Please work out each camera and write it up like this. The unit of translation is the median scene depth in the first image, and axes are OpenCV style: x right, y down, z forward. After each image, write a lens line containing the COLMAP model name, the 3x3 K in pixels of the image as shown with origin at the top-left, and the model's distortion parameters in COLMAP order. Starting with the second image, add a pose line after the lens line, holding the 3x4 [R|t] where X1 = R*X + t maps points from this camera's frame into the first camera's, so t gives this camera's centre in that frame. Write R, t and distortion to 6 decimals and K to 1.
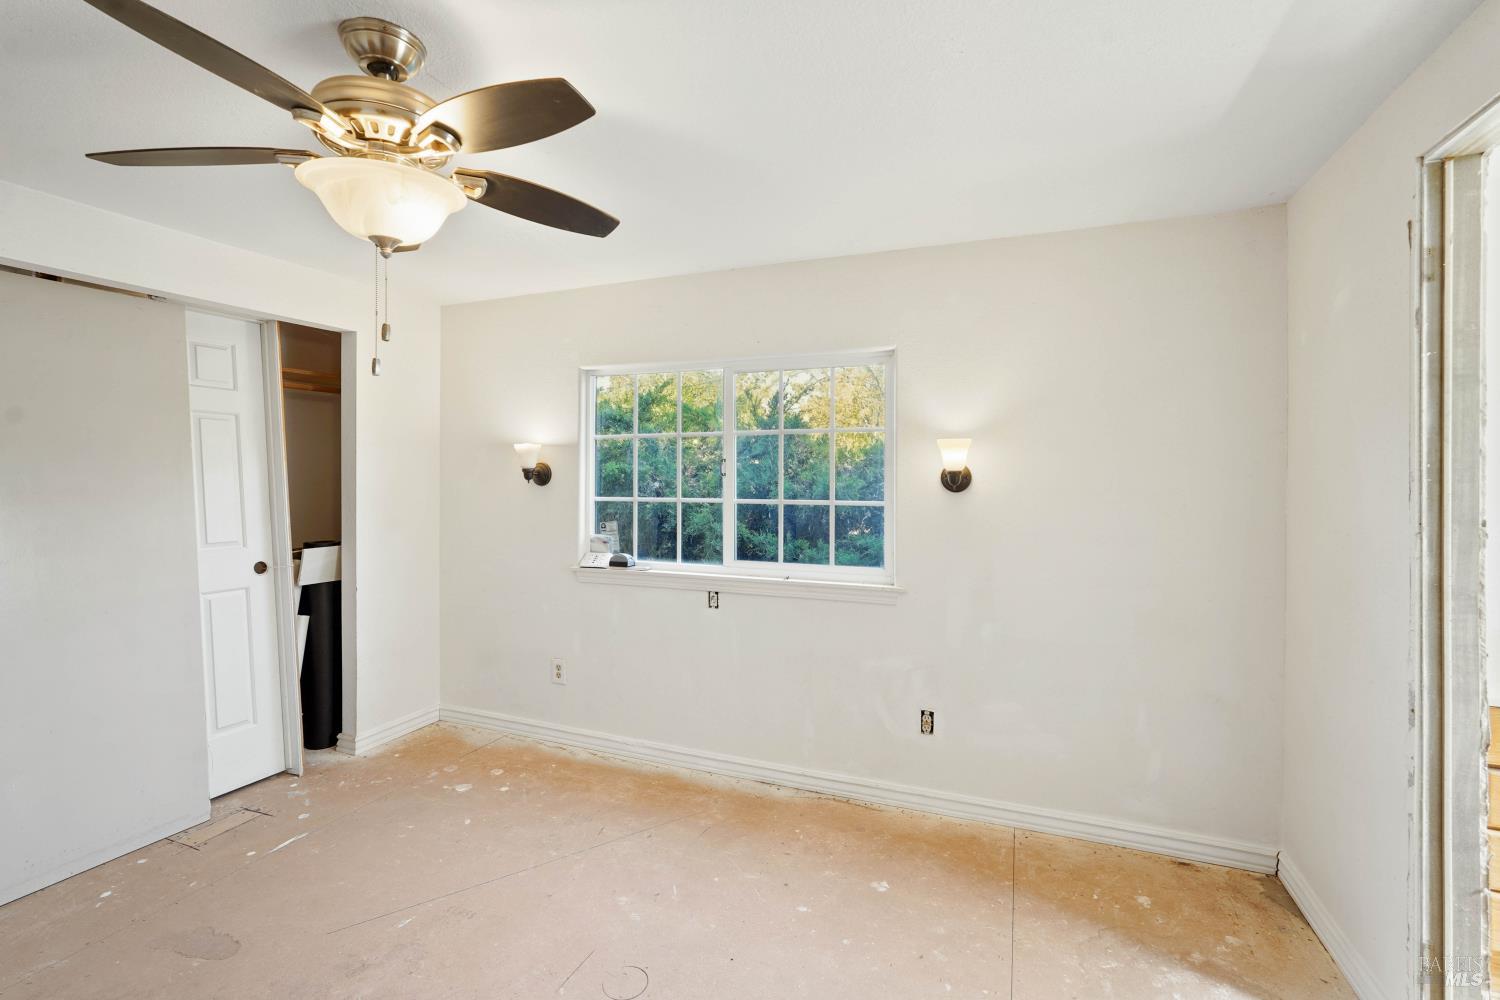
lens RADIAL K [[672.7, 0, 740.7], [0, 672.7, 474.5], [0, 0, 1]] dist [-0.013420, 0.007765]
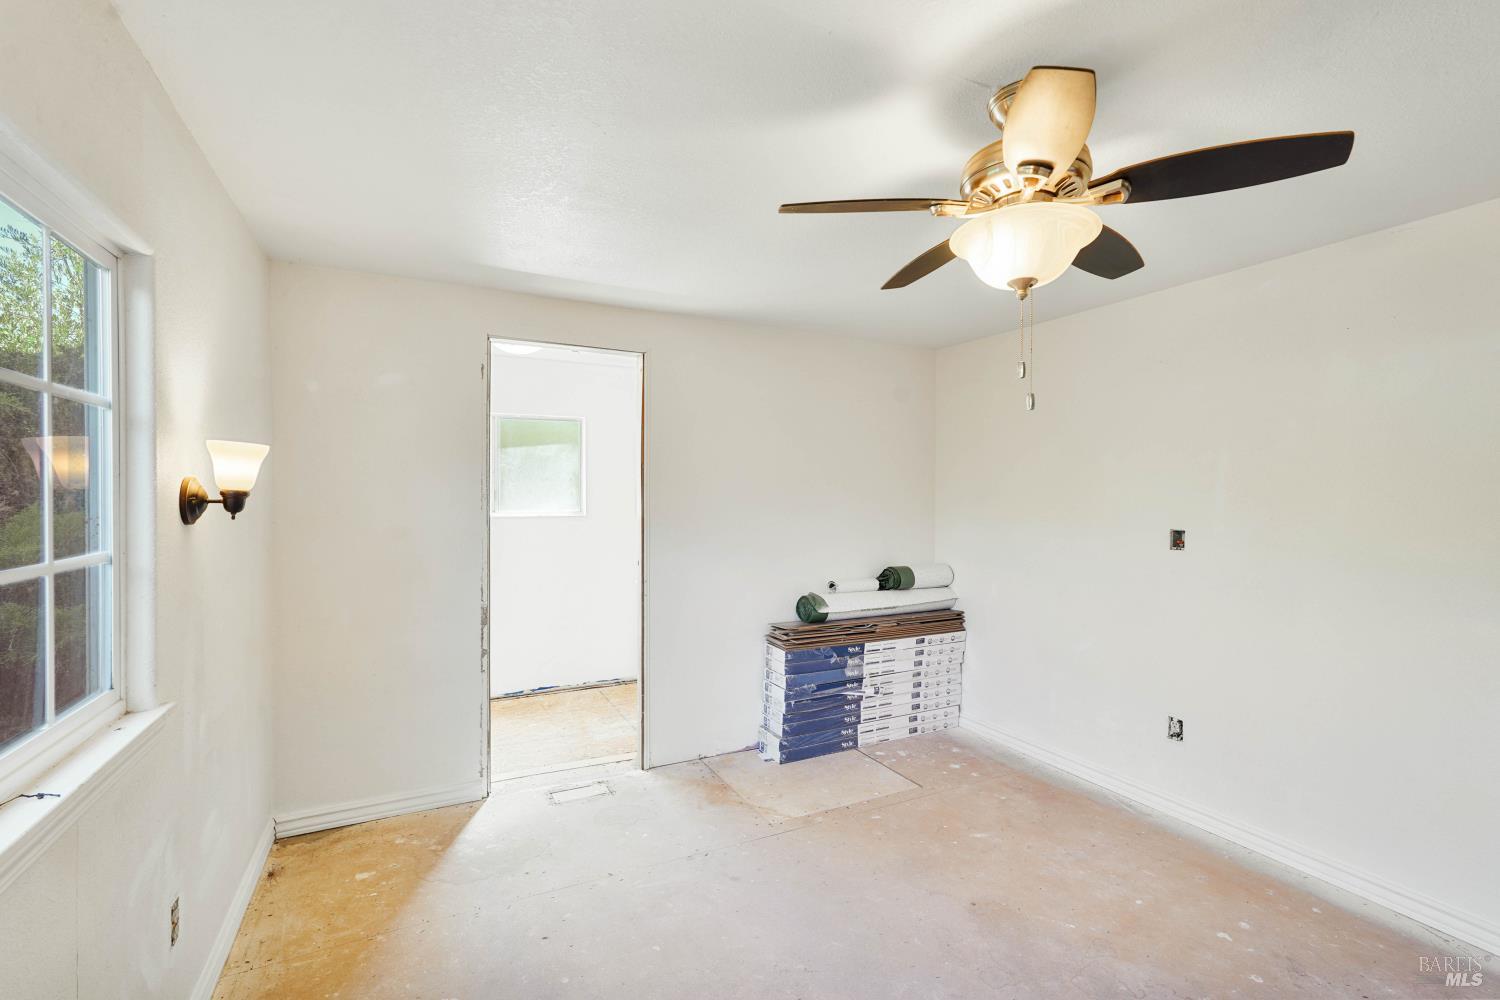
lens RADIAL K [[672.7, 0, 746.4], [0, 672.7, 501.2], [0, 0, 1]] dist [-0.013420, 0.007765]
pose [[-0.766820, -0.012372, 0.641743, -0.419589], [-0.009331, 0.999923, 0.008127, -0.004535], [-0.641794, 0.000243, -0.766877, 1.008643]]
